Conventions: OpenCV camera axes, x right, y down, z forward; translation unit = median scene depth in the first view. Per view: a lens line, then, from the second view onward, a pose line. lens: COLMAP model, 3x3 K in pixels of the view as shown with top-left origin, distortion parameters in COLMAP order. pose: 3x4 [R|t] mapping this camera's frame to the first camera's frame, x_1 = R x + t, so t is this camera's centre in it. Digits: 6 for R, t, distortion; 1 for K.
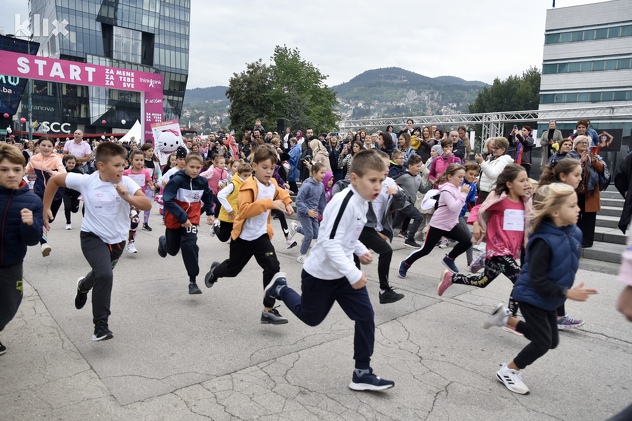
lens RADIAL K [[460.9, 0, 316.0], [0, 460.9, 210.5], [0, 0, 1]] dist [-0.075923, 0.073587]
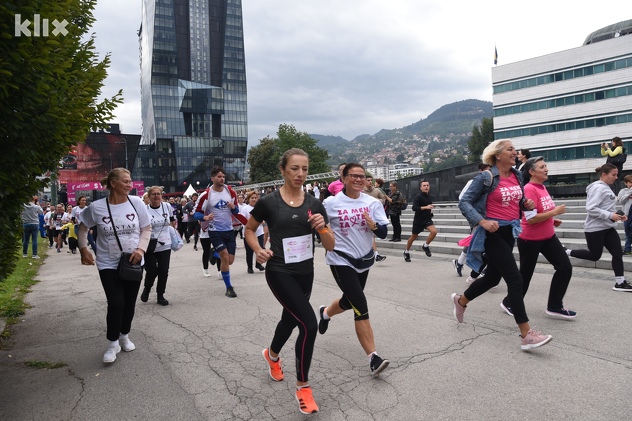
lens RADIAL K [[460.9, 0, 316.0], [0, 460.9, 210.5], [0, 0, 1]] dist [-0.075923, 0.073587]
pose [[0.969386, -0.071095, -0.235025, 0.218958], [0.052143, 0.994938, -0.085901, 0.027308], [0.239943, 0.071016, 0.968186, -0.231310]]
